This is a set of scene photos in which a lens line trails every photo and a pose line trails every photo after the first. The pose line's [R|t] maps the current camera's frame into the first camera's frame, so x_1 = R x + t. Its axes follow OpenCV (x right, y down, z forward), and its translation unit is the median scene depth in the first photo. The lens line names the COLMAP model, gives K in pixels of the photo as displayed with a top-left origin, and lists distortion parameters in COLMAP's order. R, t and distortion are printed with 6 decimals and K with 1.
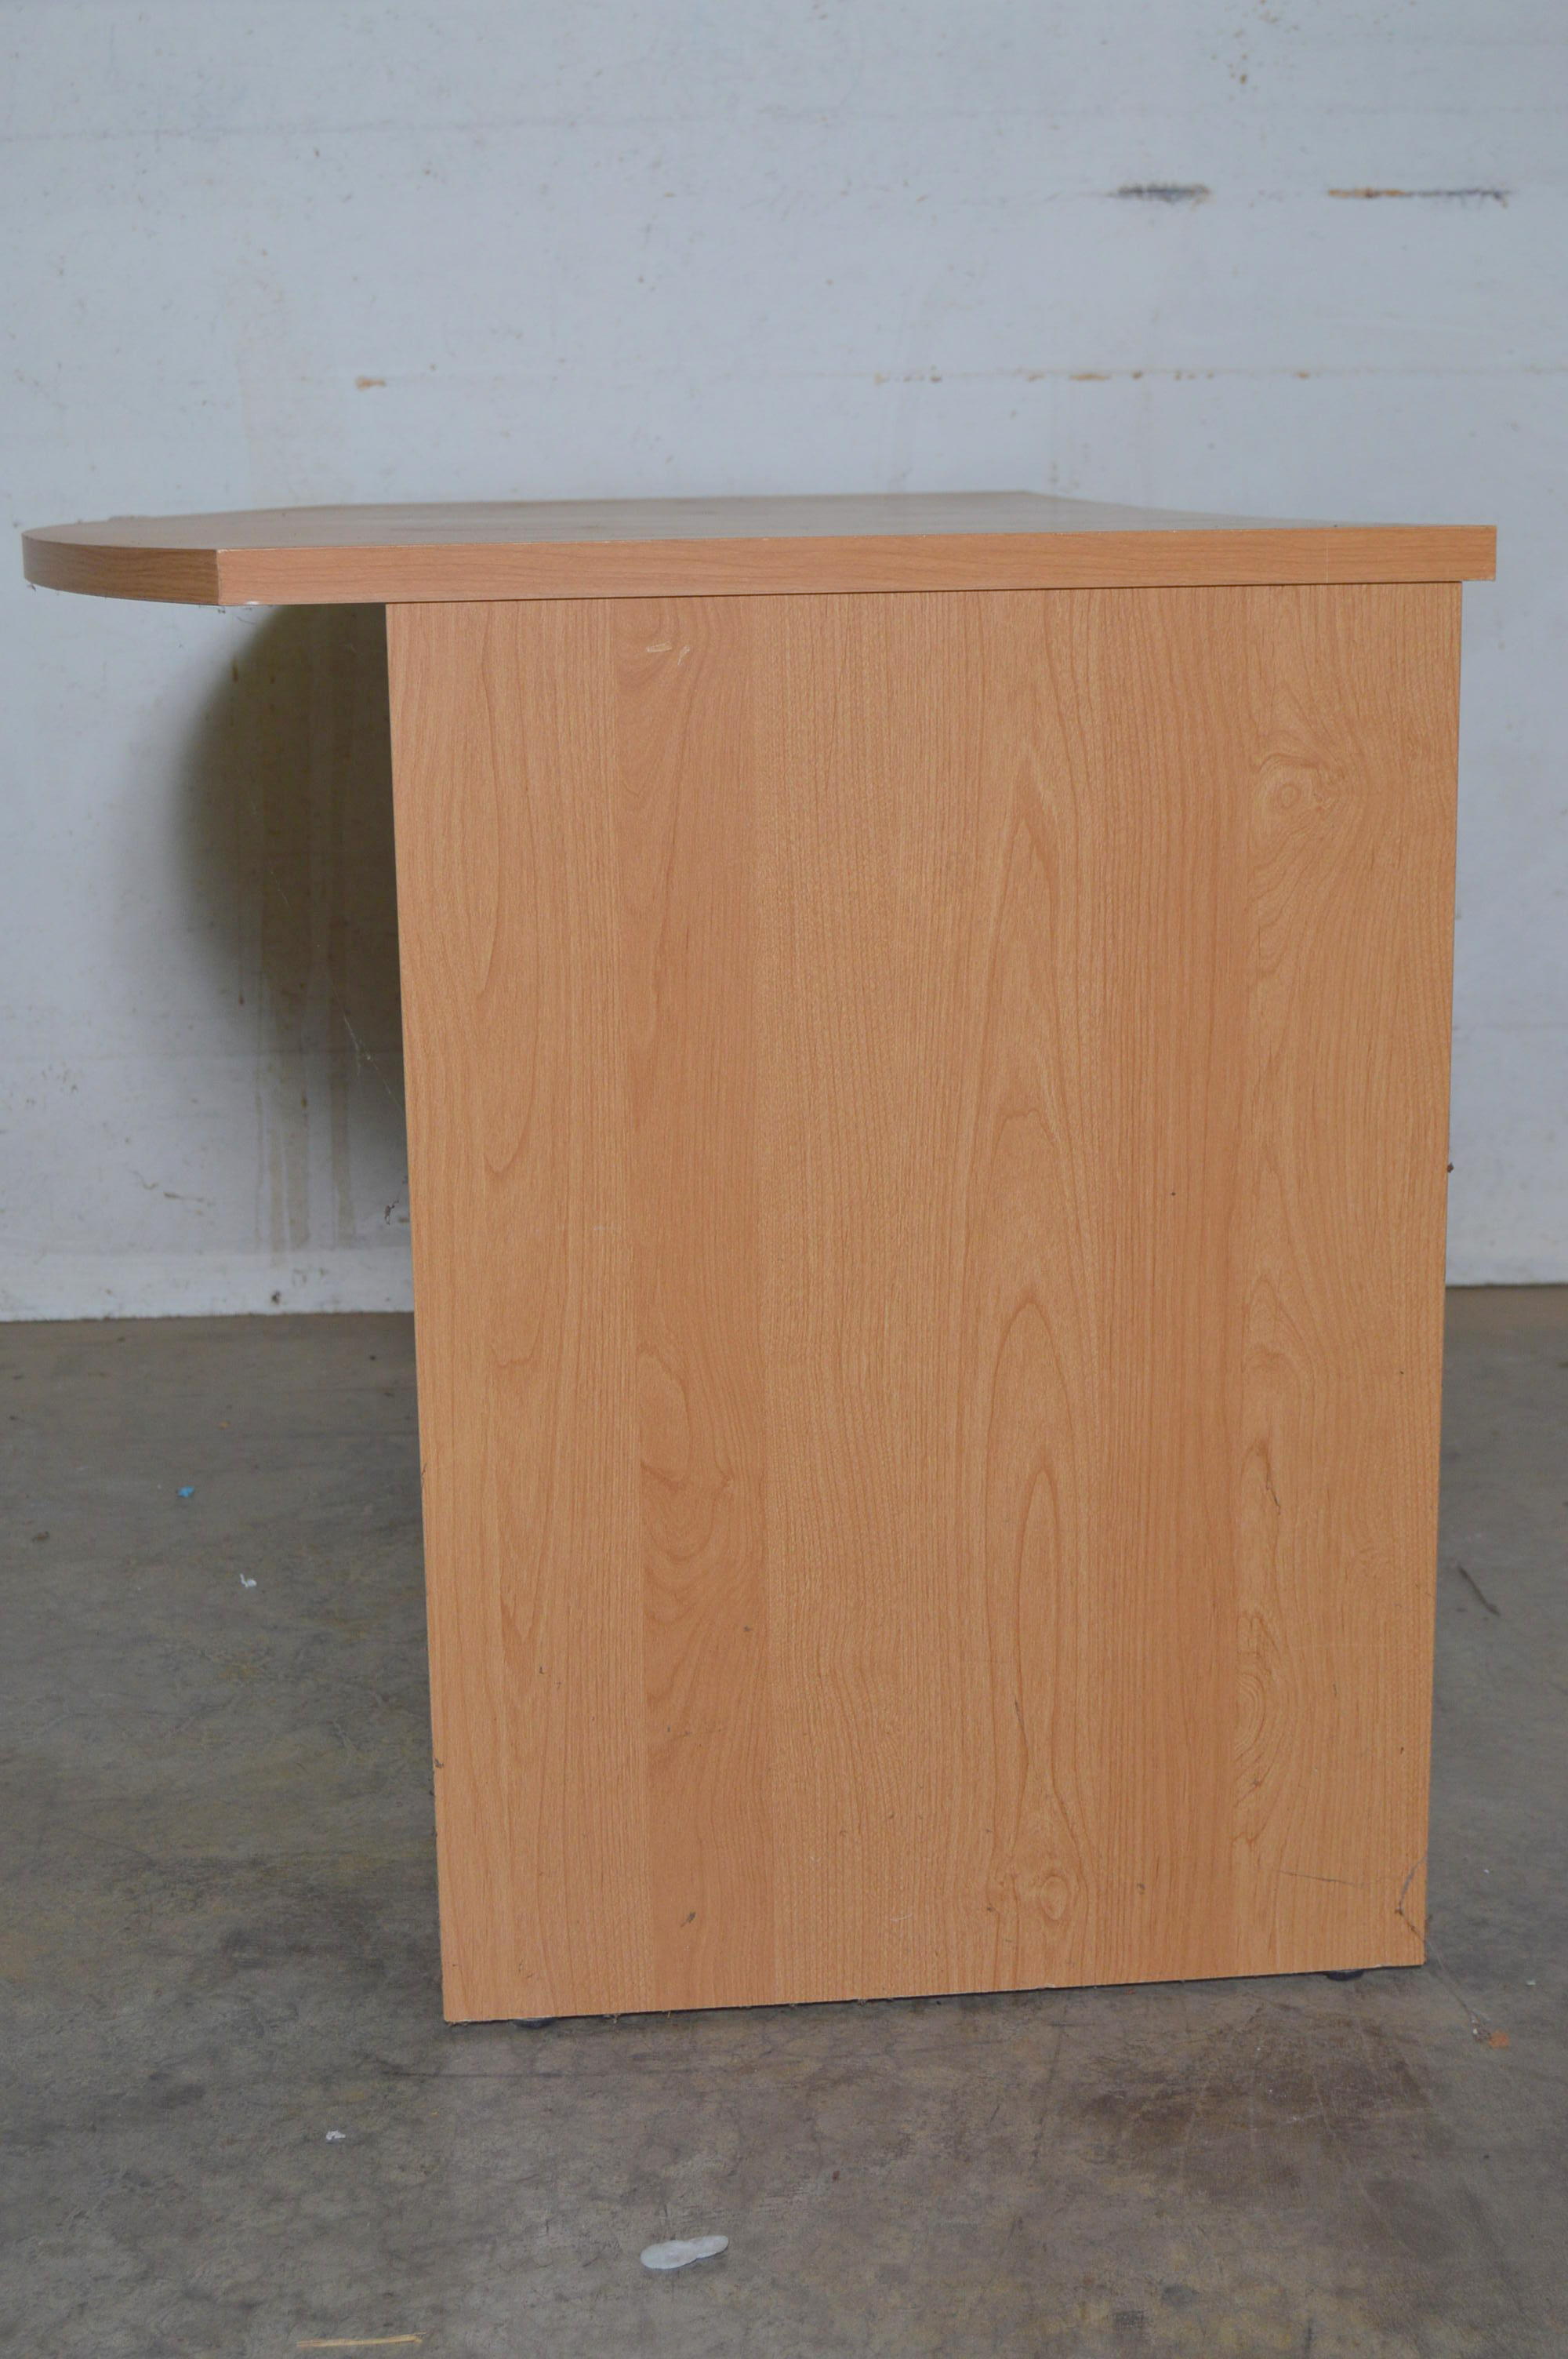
lens RADIAL K [[3144.5, 0, 790.9], [0, 3144.5, 1169.0], [0, 0, 1]] dist [-0.055444, 0.000000]
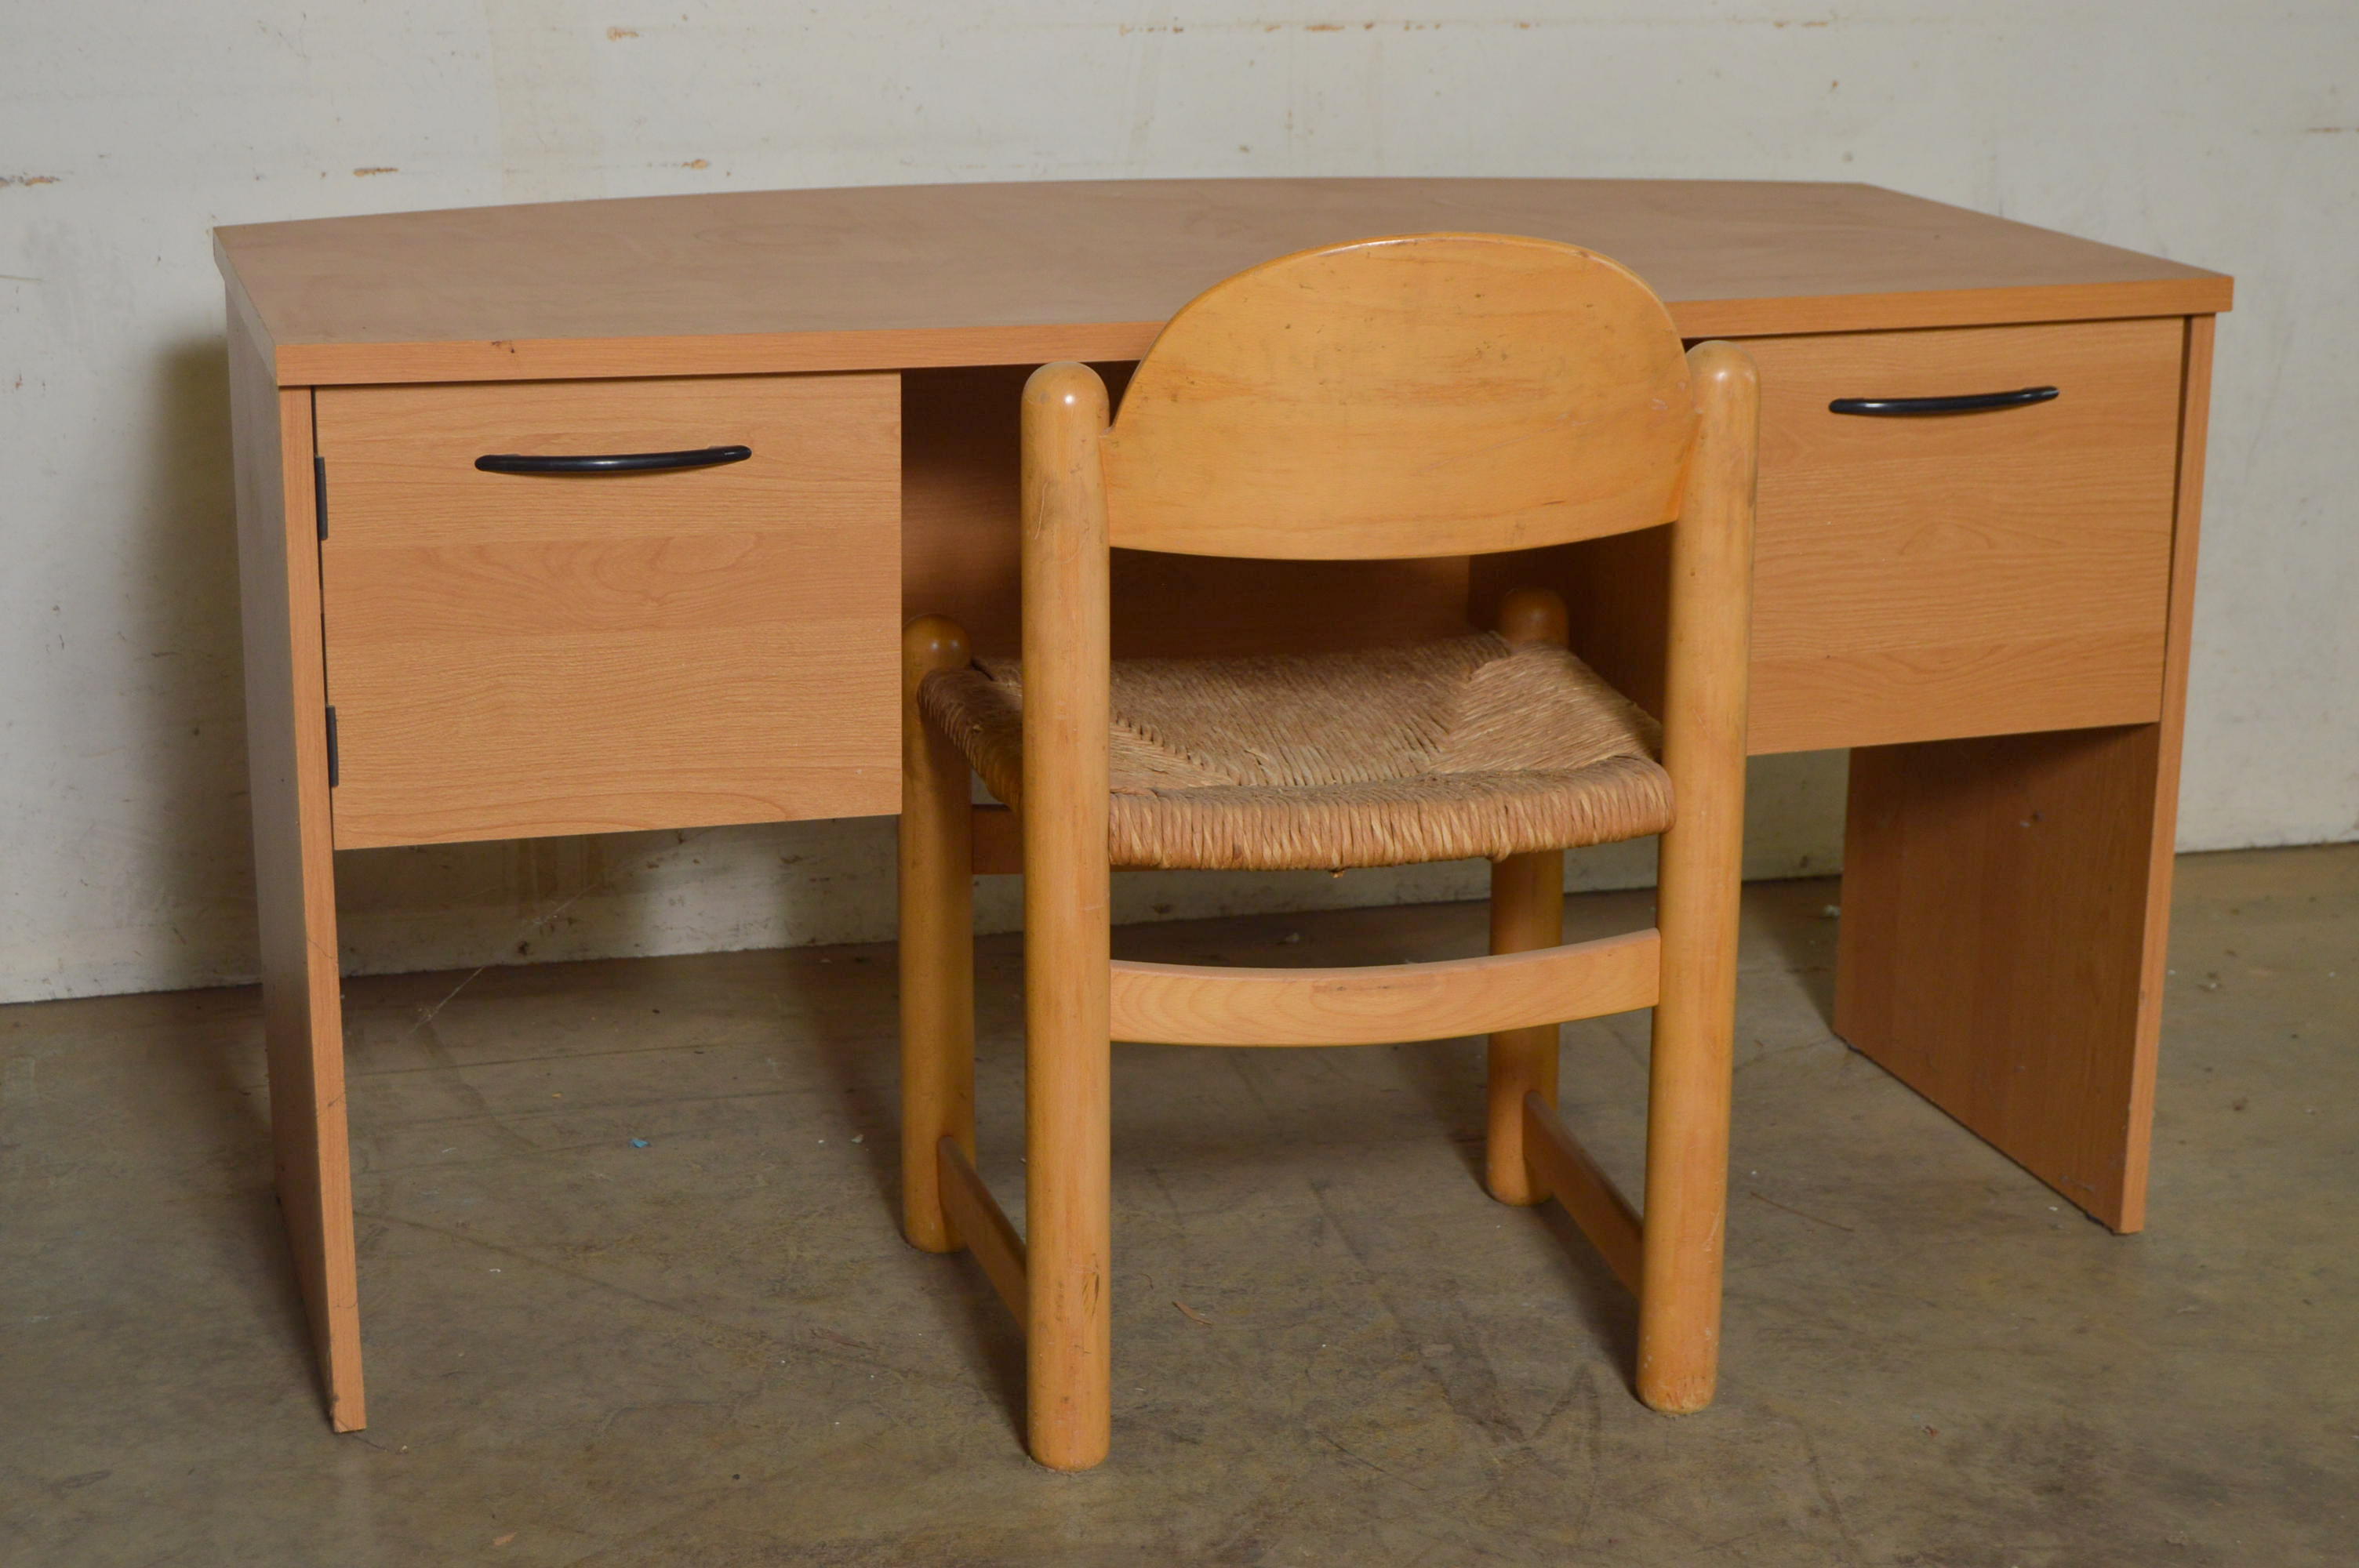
lens RADIAL K [[3617.5, 0, 1178.0], [0, 3617.5, 782.4], [0, 0, 1]] dist [-0.044504, 0.000000]
pose [[0.981999, -0.033564, 0.185879, -0.180984], [0.024658, 0.998444, 0.050021, -0.066762], [-0.187268, -0.044537, 0.981299, -0.163583]]
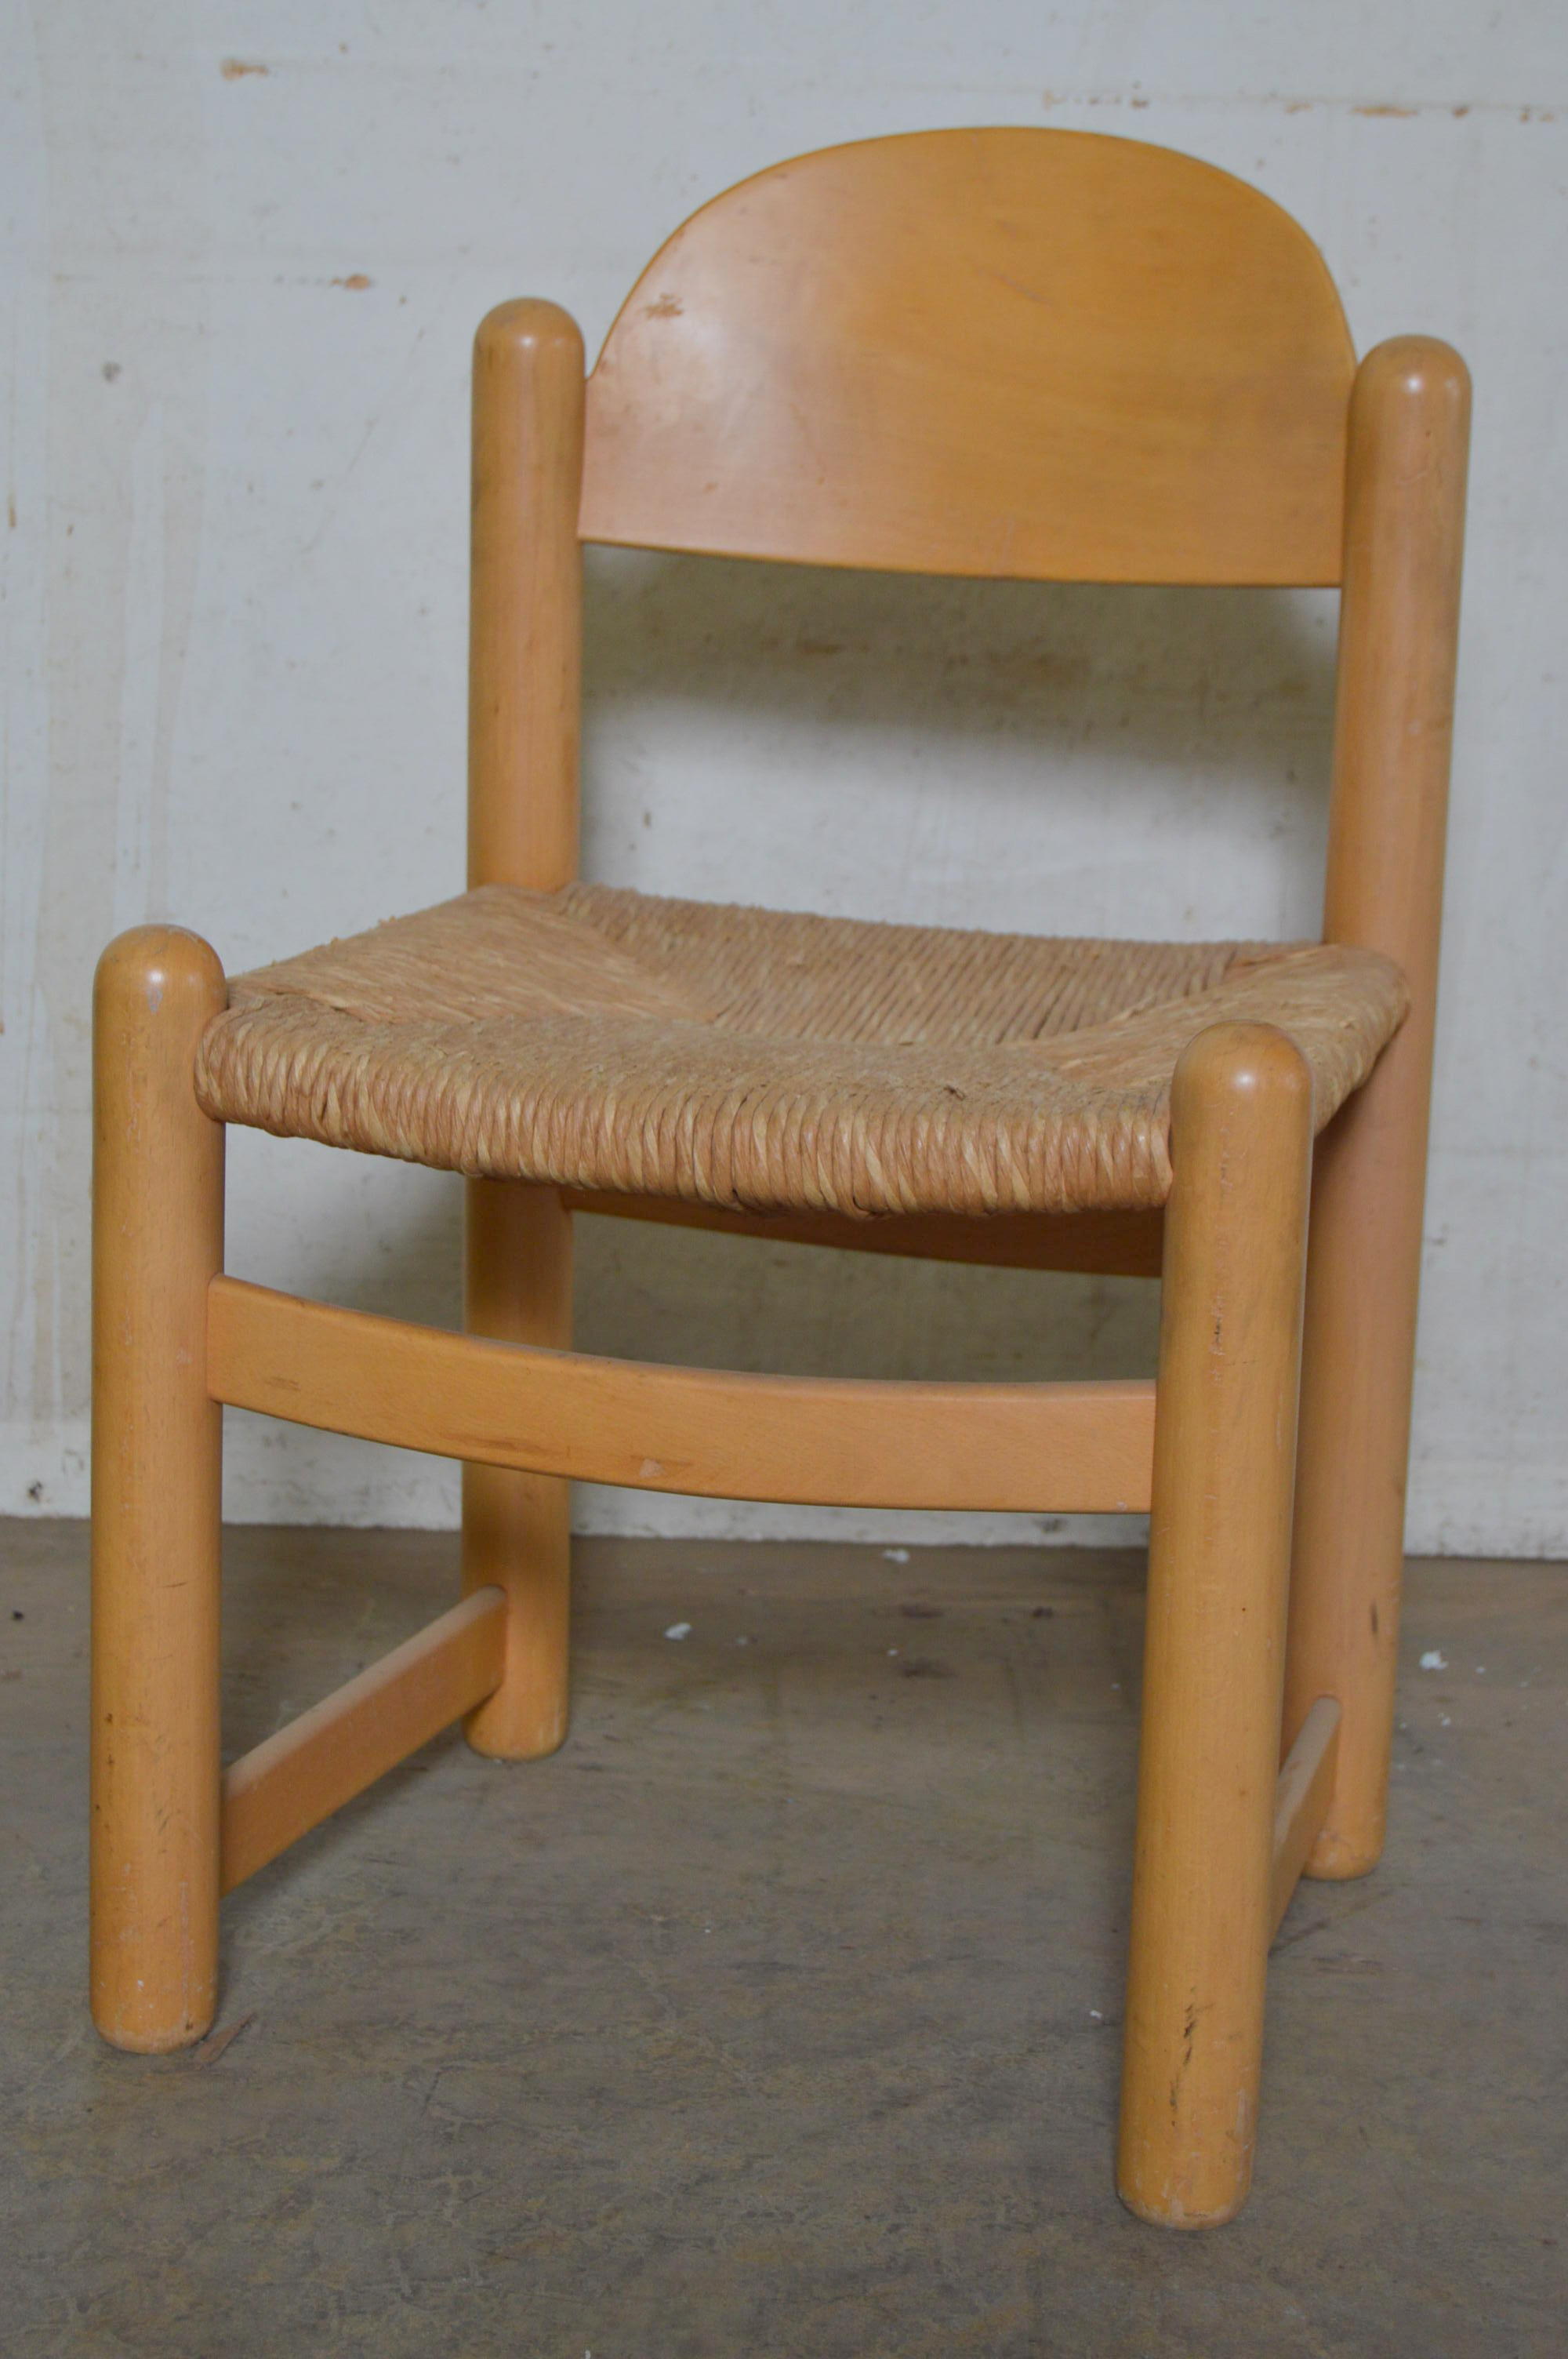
lens RADIAL K [[4298.9, 0, 782.2], [0, 4298.9, 1187.9], [0, 0, 1]] dist [-0.041228, 0.000000]
pose [[0.998274, 0.051723, -0.027810, 0.009889], [-0.051477, 0.998629, 0.009492, -0.039133], [0.028263, -0.008044, 0.999568, 0.136312]]
